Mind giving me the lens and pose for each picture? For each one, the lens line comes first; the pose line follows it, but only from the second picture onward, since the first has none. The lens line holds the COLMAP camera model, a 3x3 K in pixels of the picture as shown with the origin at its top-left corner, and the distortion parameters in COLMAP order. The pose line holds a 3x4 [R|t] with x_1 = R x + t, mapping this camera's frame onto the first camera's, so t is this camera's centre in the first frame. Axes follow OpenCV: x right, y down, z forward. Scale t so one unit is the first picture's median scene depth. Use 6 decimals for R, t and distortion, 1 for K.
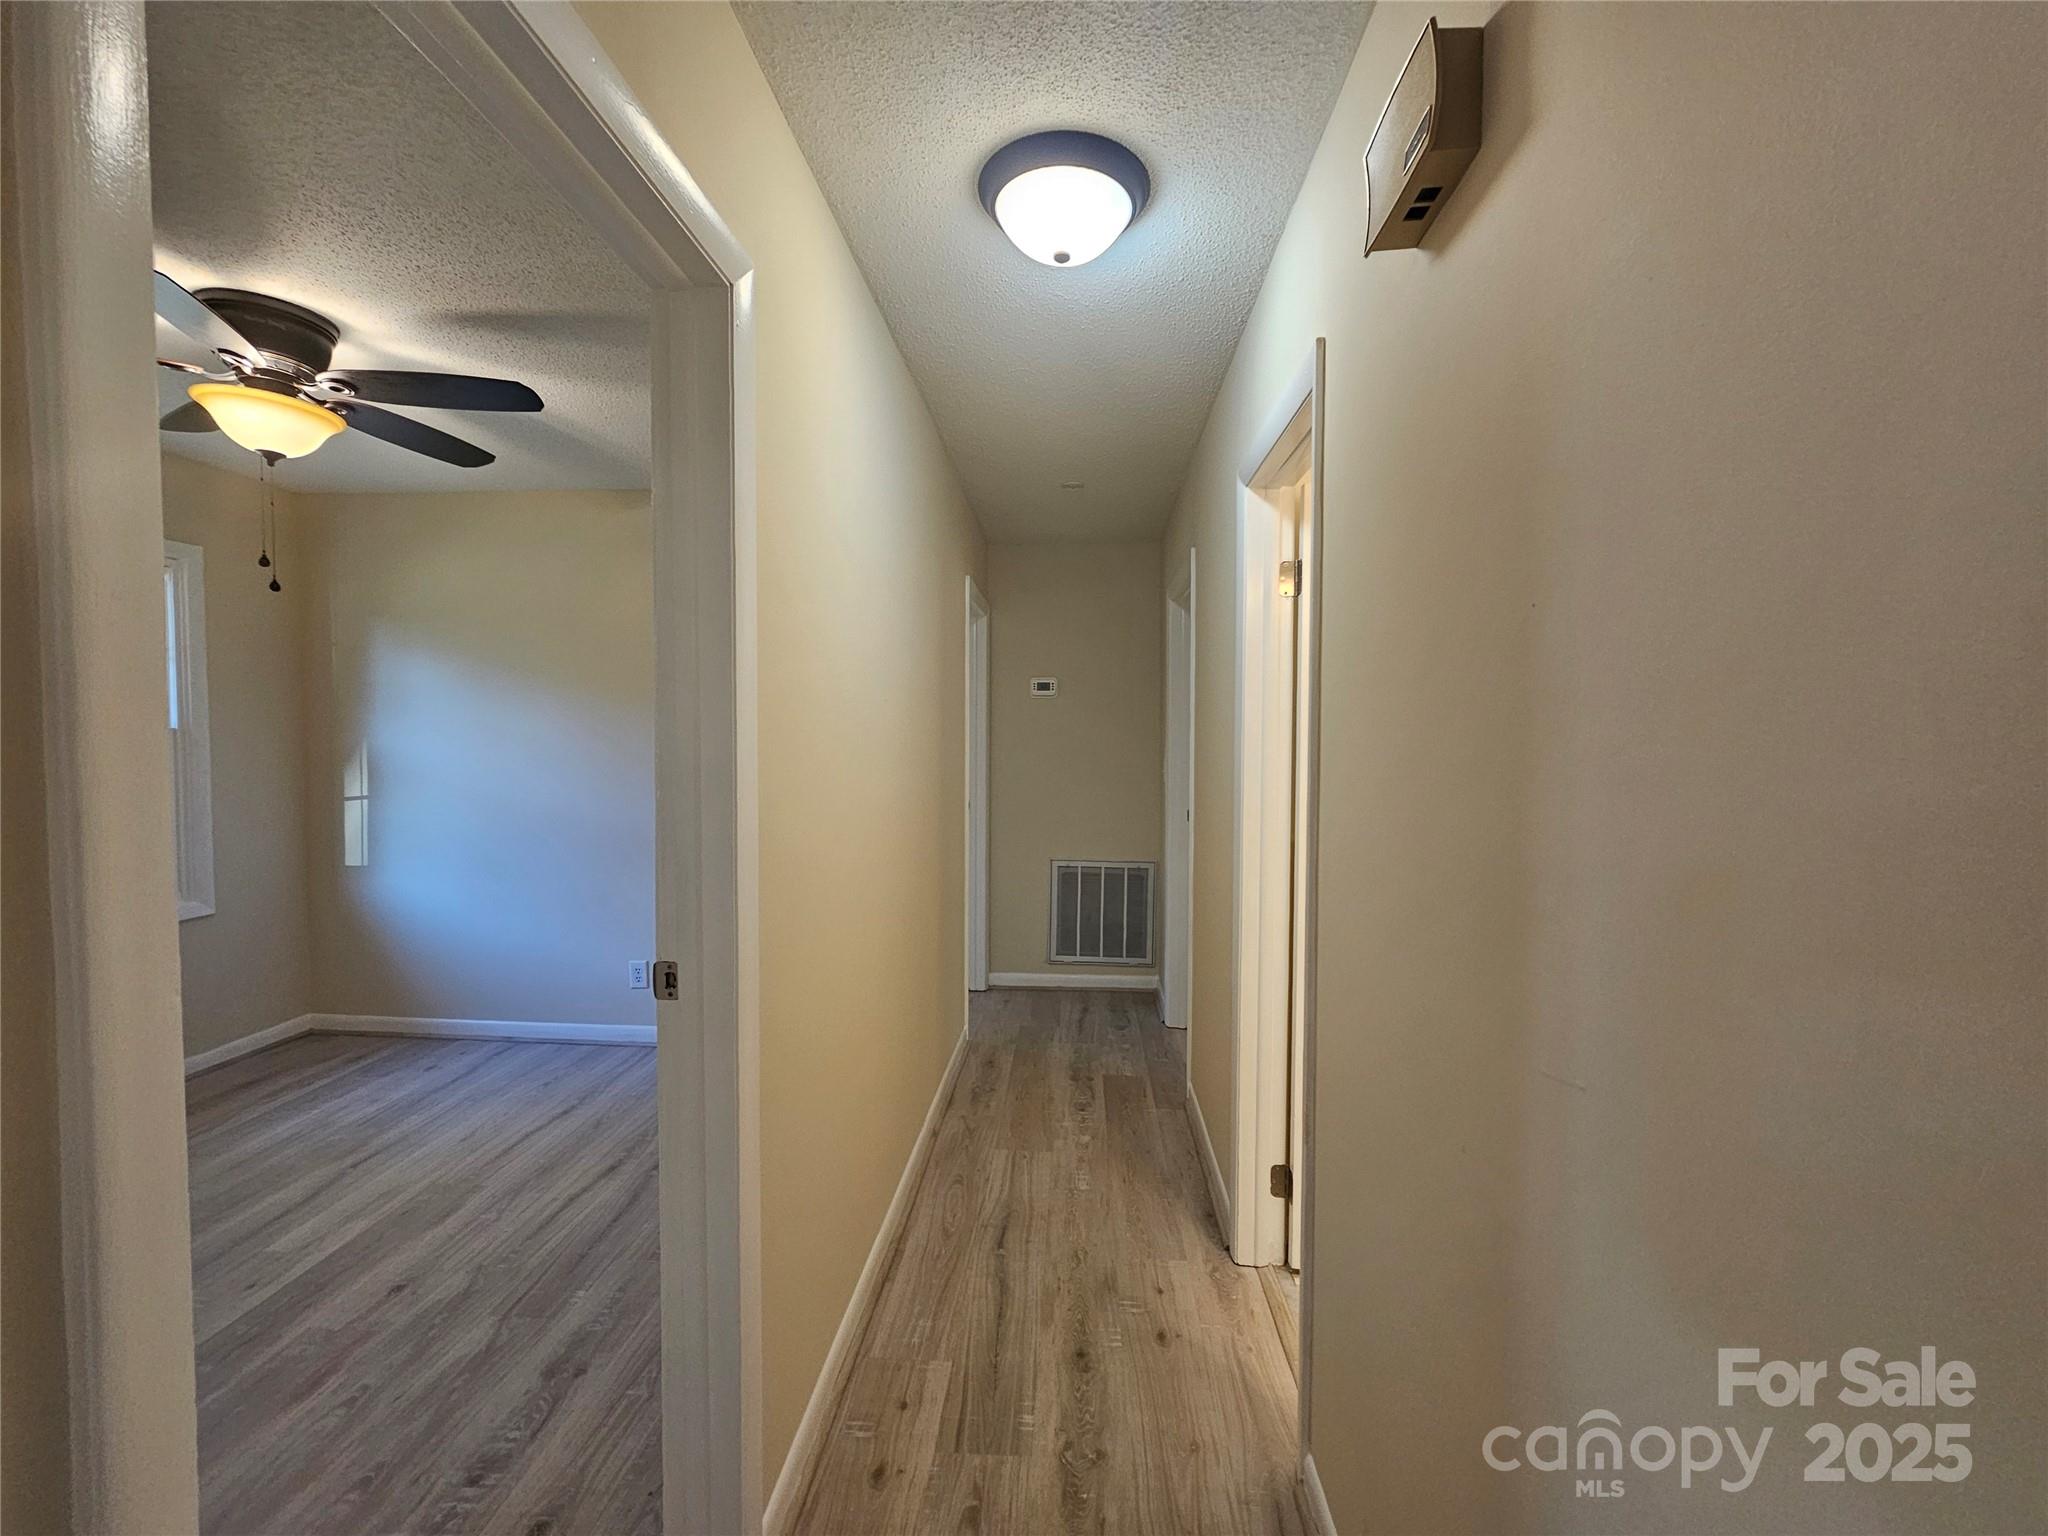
lens RADIAL K [[832.8, 0, 1030.2], [0, 832.8, 772.2], [0, 0, 1]] dist [-0.001188, 0.000581]
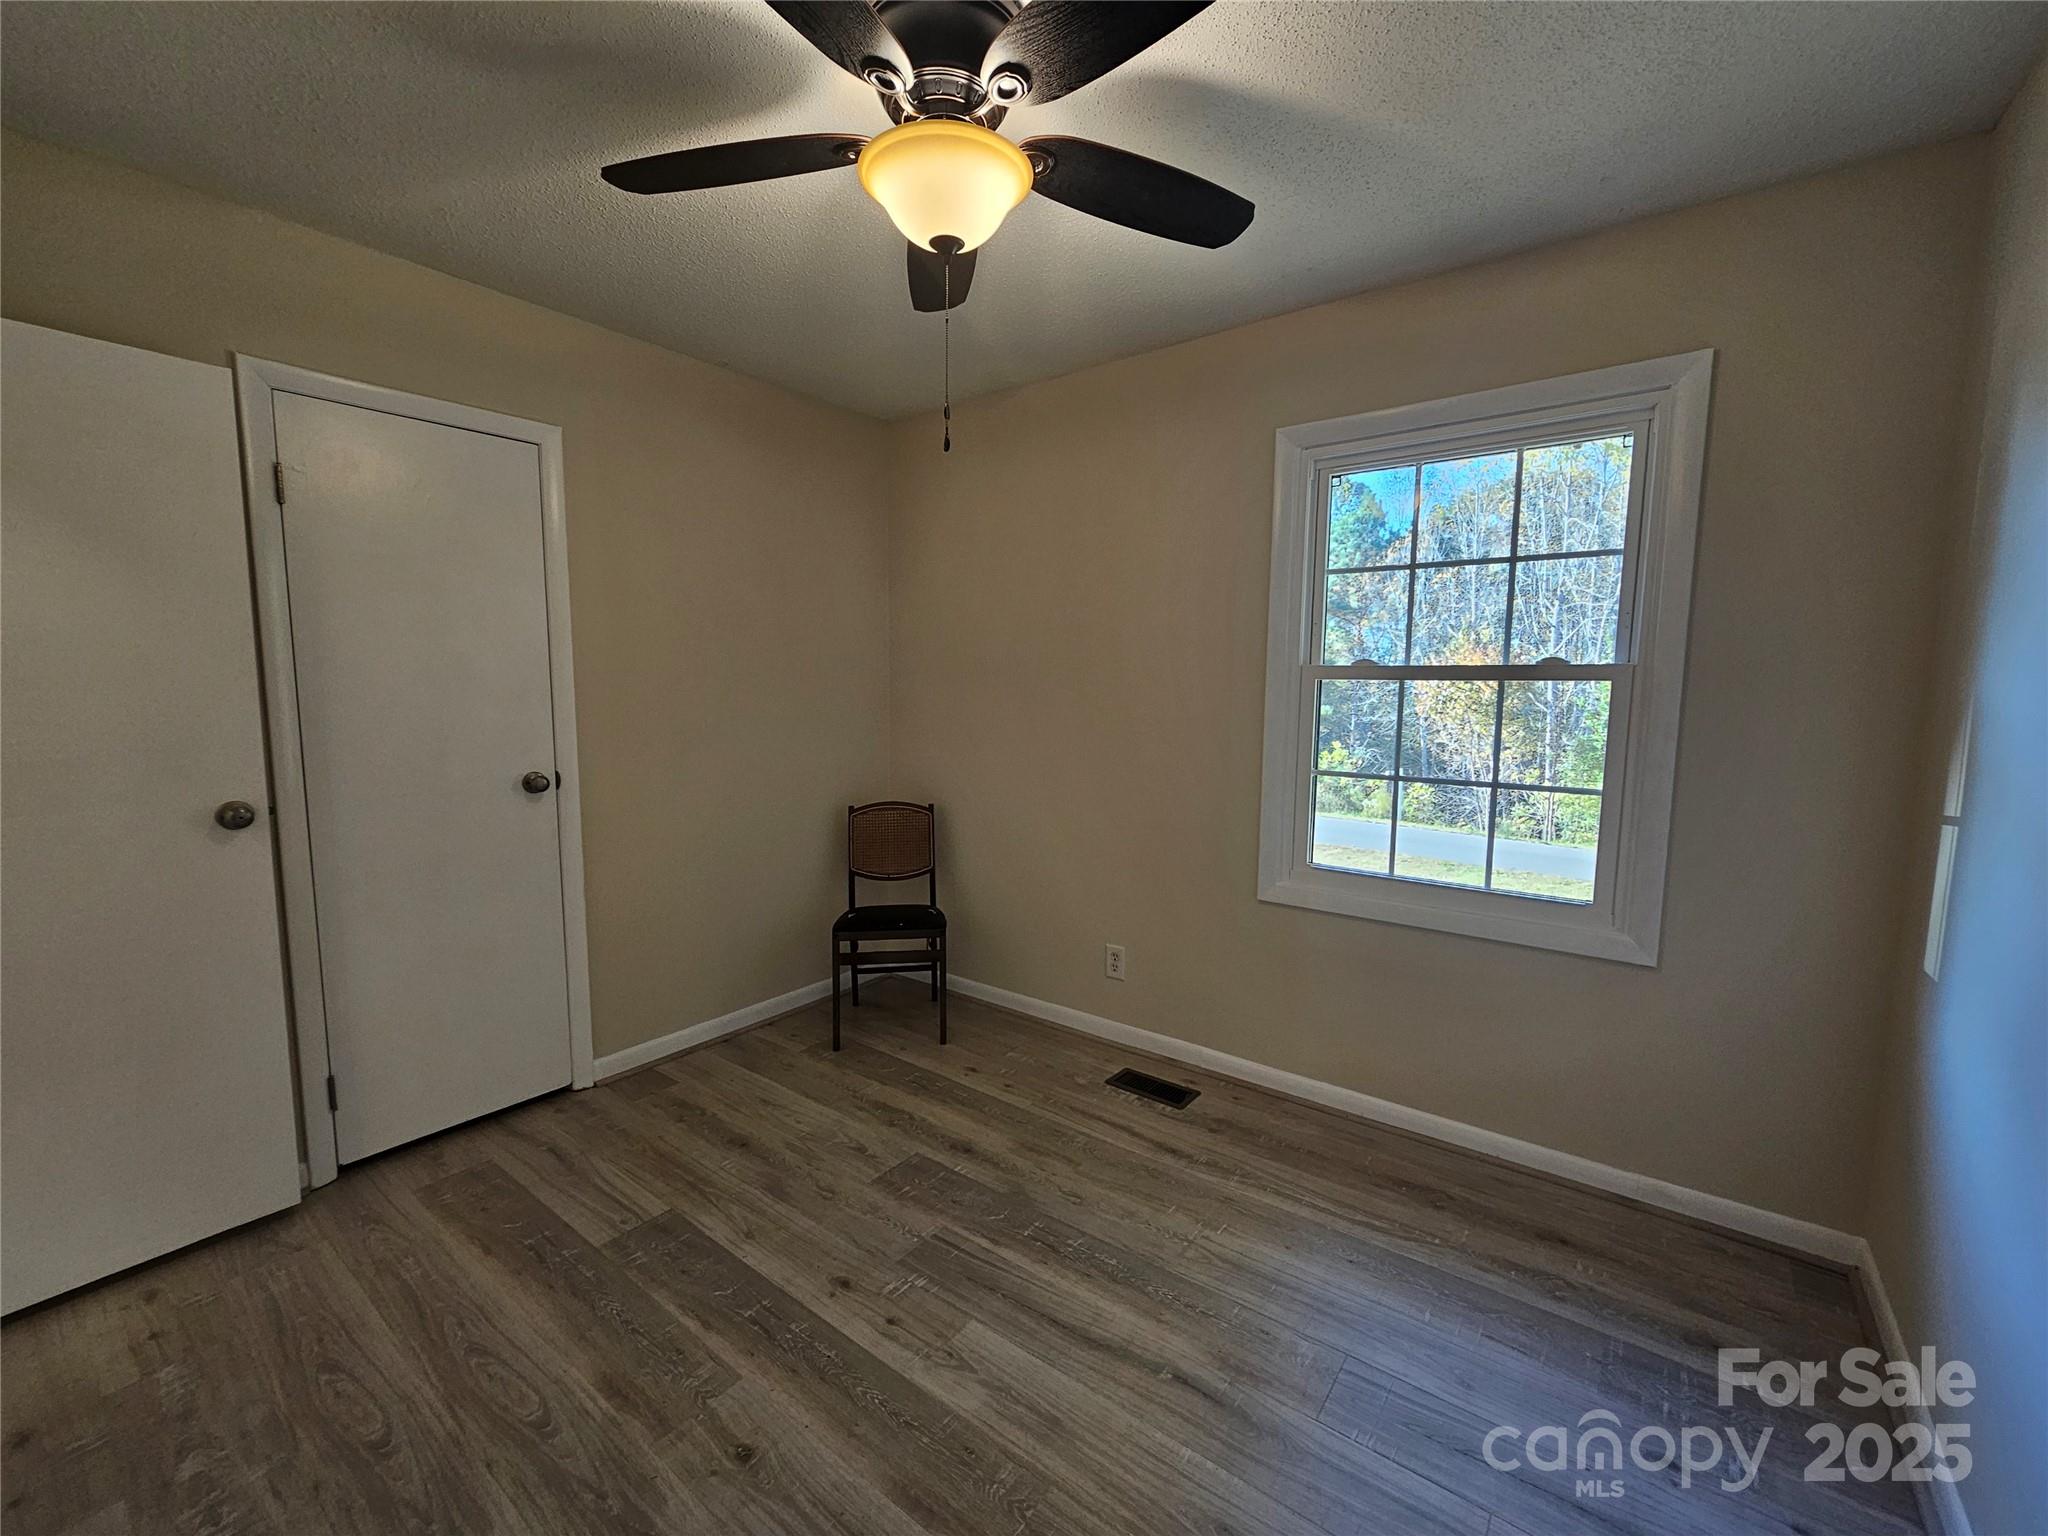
lens RADIAL K [[832.8, 0, 1030.2], [0, 832.8, 772.2], [0, 0, 1]] dist [-0.001188, 0.000581]
pose [[-0.563462, 0.075910, -0.822647, -0.336027], [-0.048632, 0.990995, 0.124754, -0.034710], [0.824710, 0.110301, -0.554696, 1.382267]]
